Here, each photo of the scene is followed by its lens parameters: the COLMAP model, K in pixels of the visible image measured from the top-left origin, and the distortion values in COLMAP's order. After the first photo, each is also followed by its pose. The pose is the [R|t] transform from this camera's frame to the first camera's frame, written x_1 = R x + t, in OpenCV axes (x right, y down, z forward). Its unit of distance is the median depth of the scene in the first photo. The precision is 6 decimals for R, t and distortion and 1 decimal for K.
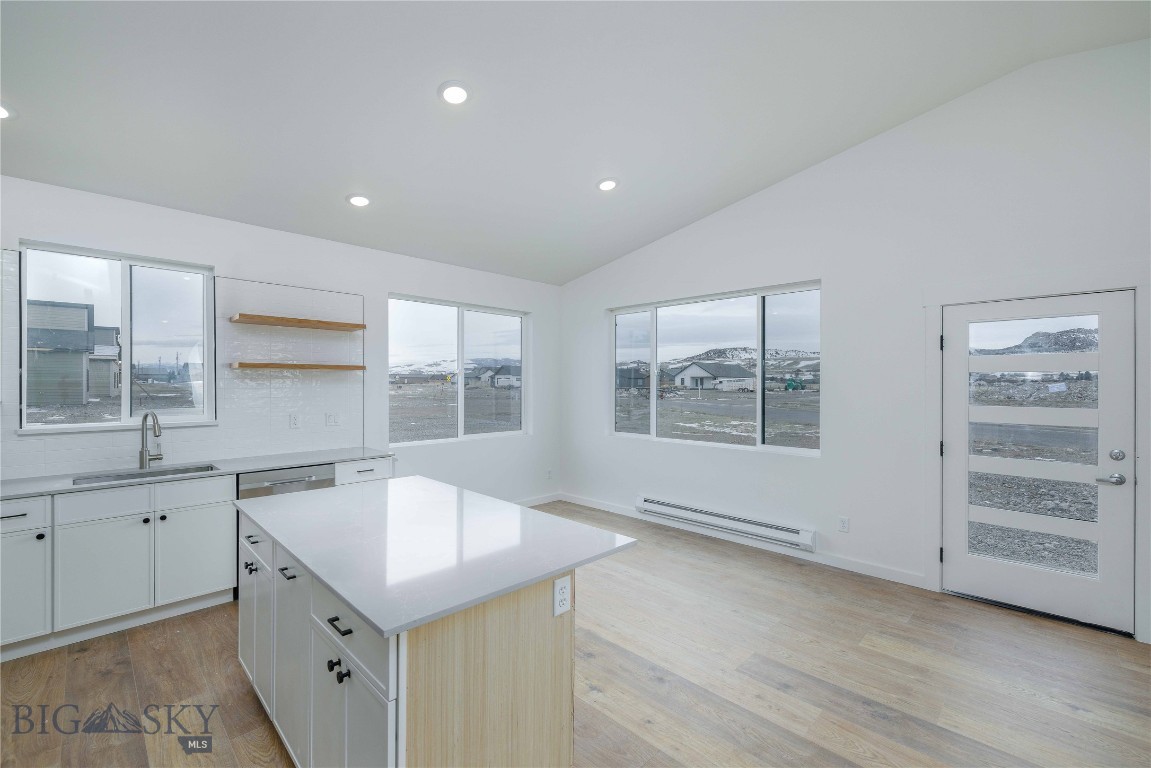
lens RADIAL K [[484.7, 0, 580.4], [0, 484.7, 384.9], [0, 0, 1]] dist [0.001120, 0.000294]
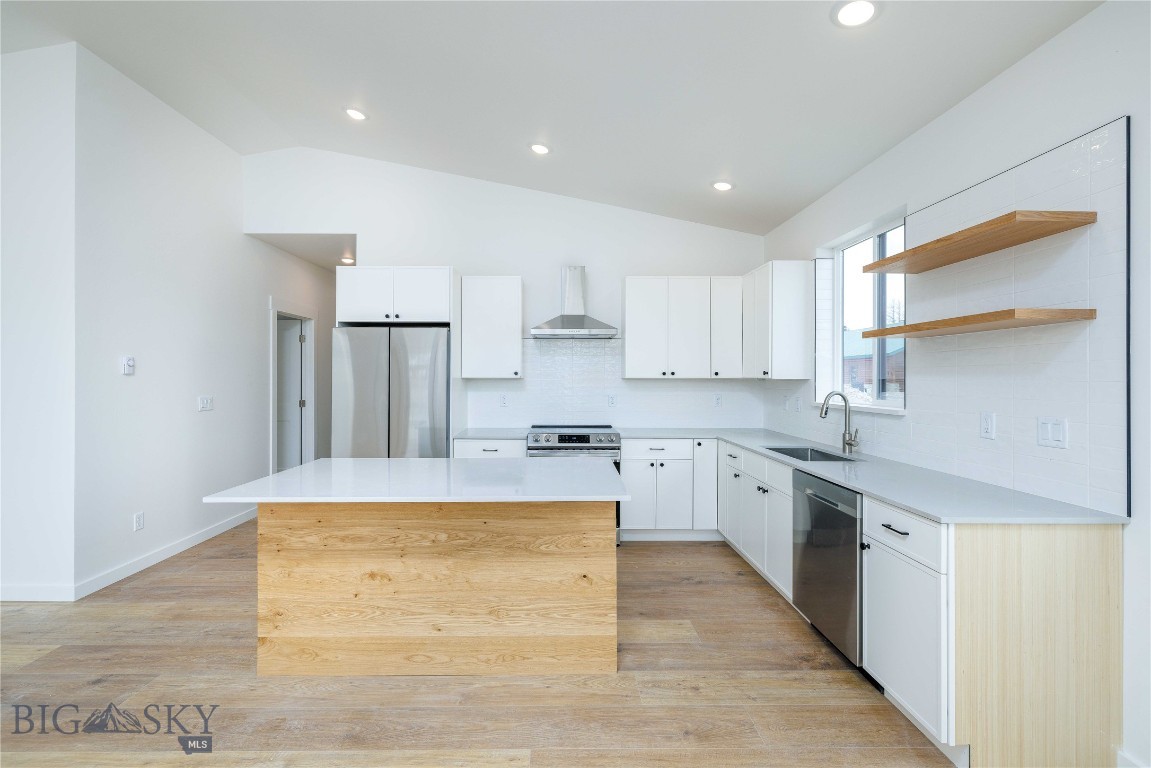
lens RADIAL K [[498.0, 0, 564.2], [0, 498.0, 378.0], [0, 0, 1]] dist [0.000743, 0.000359]
pose [[-0.715094, -0.003272, -0.699021, 0.177012], [-0.004570, 0.999990, -0.000005, 0.028884], [0.699013, 0.003191, -0.715102, 1.313289]]
